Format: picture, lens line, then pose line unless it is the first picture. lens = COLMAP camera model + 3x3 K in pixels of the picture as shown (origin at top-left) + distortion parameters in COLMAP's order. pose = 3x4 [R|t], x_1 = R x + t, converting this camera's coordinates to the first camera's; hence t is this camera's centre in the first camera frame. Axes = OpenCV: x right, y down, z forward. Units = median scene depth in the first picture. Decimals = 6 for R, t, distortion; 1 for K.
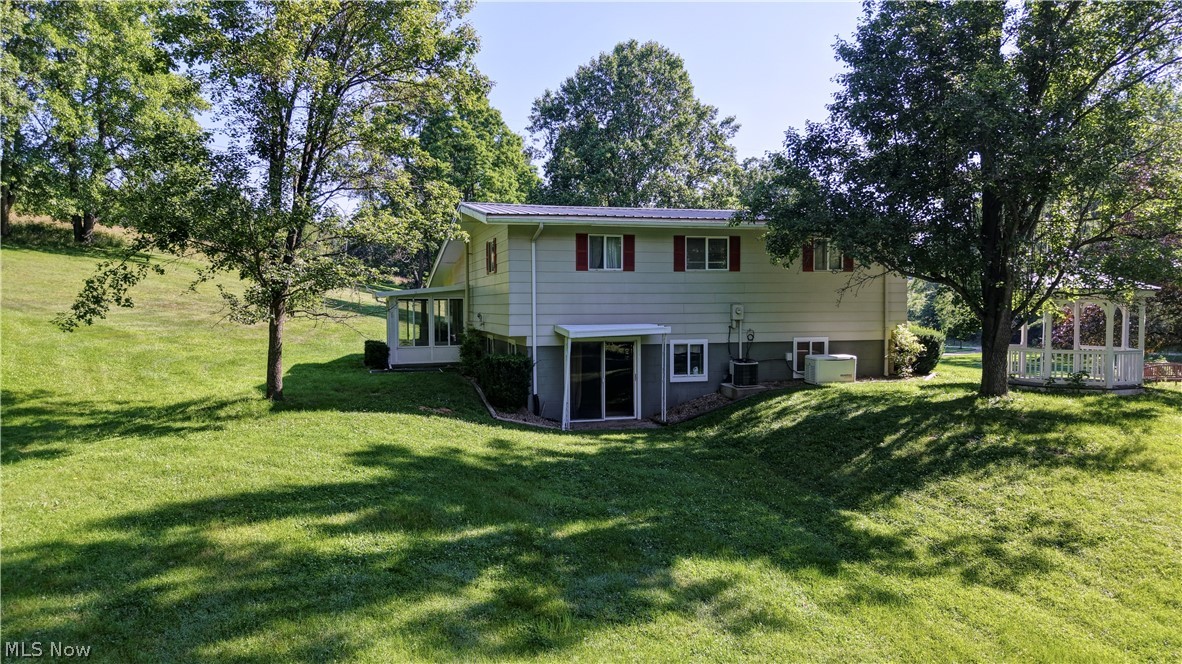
lens RADIAL K [[794.7, 0, 591.0], [0, 794.7, 332.0], [0, 0, 1]] dist [0.084123, -0.108676]
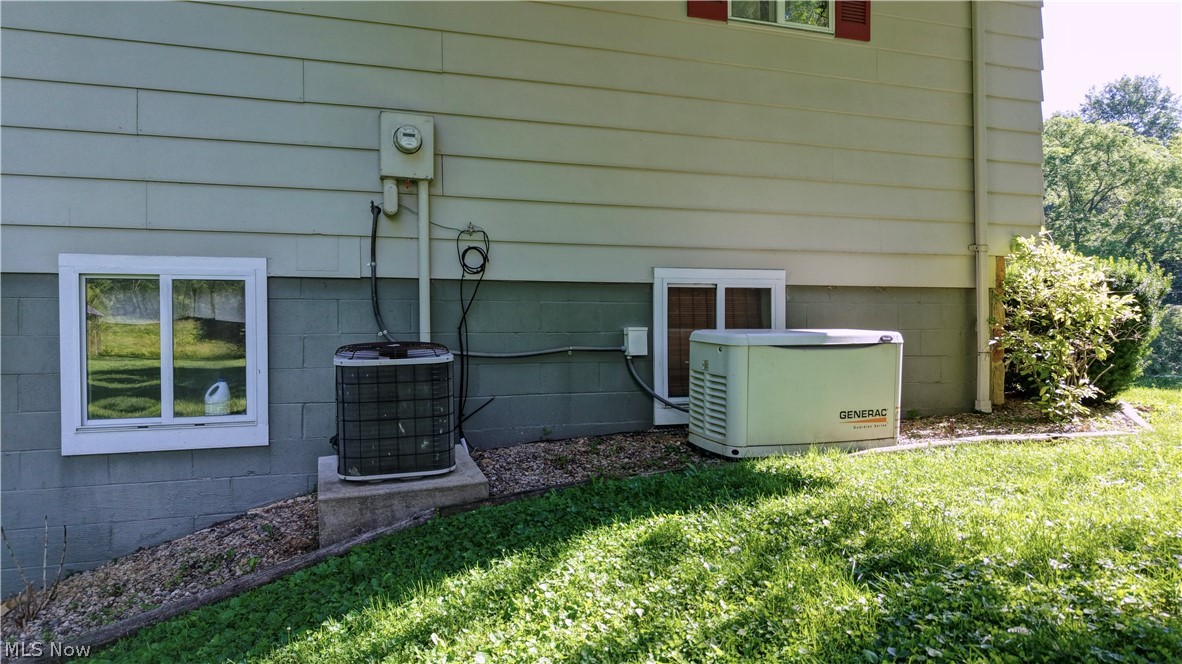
lens RADIAL K [[878.0, 0, 597.6], [0, 878.0, 363.8], [0, 0, 1]] dist [0.013966, -0.005926]
pose [[0.996843, -0.003261, 0.079328, 0.219429], [0.003000, 0.999990, 0.003411, 0.037928], [-0.079338, -0.003163, 0.996843, 0.742128]]
